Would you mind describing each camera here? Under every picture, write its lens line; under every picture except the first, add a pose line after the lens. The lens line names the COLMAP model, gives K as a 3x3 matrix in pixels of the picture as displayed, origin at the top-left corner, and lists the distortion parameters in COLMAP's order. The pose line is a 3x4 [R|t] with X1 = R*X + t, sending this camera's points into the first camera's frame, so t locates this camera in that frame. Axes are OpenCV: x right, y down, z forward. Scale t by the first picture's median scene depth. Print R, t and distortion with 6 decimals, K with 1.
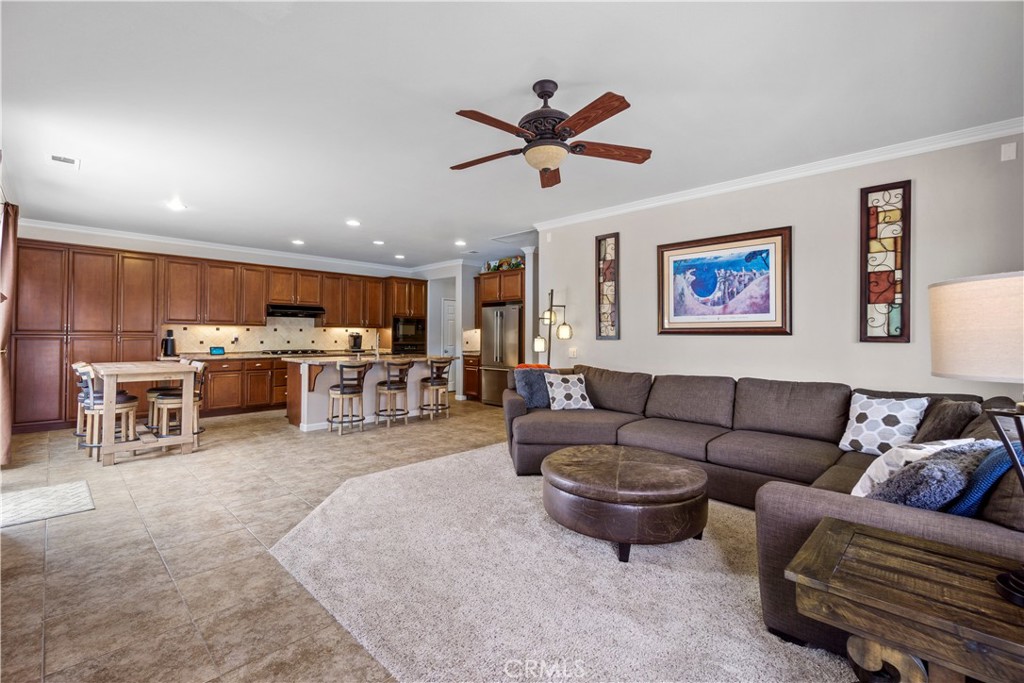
lens RADIAL K [[451.7, 0, 516.1], [0, 451.7, 331.5], [0, 0, 1]] dist [-0.000983, 0.000101]
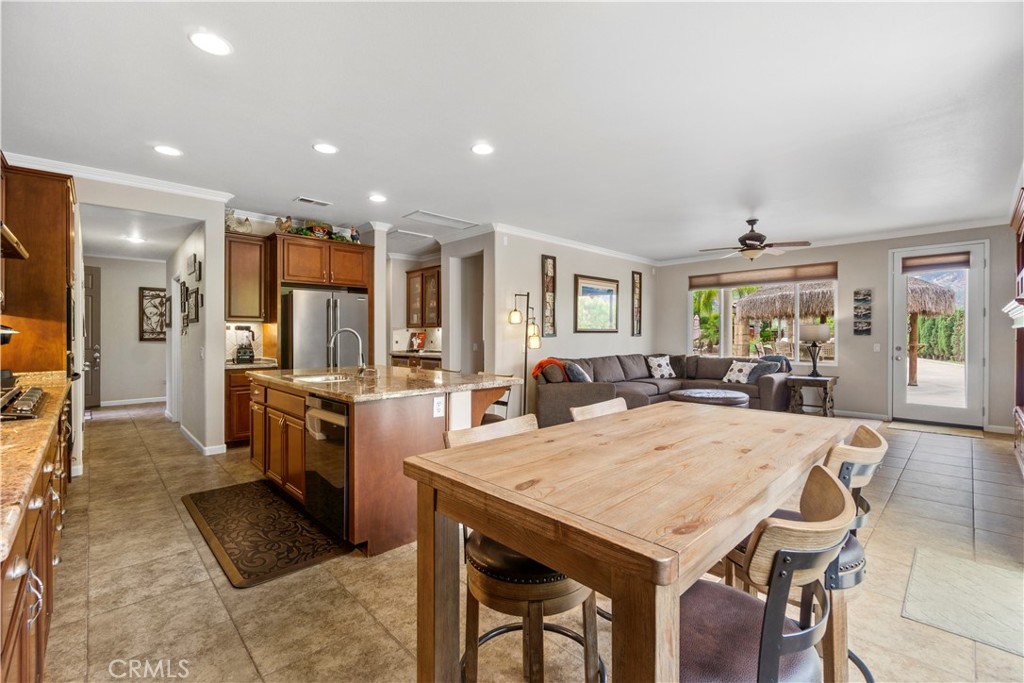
lens RADIAL K [[442.2, 0, 512.0], [0, 442.2, 341.5], [0, 0, 1]] dist [-0.000522, -0.000049]
pose [[0.035376, -0.023171, 0.999105, -0.481235], [-0.011774, 0.999652, 0.023601, 0.001097], [-0.999305, -0.012598, 0.035091, 0.473743]]
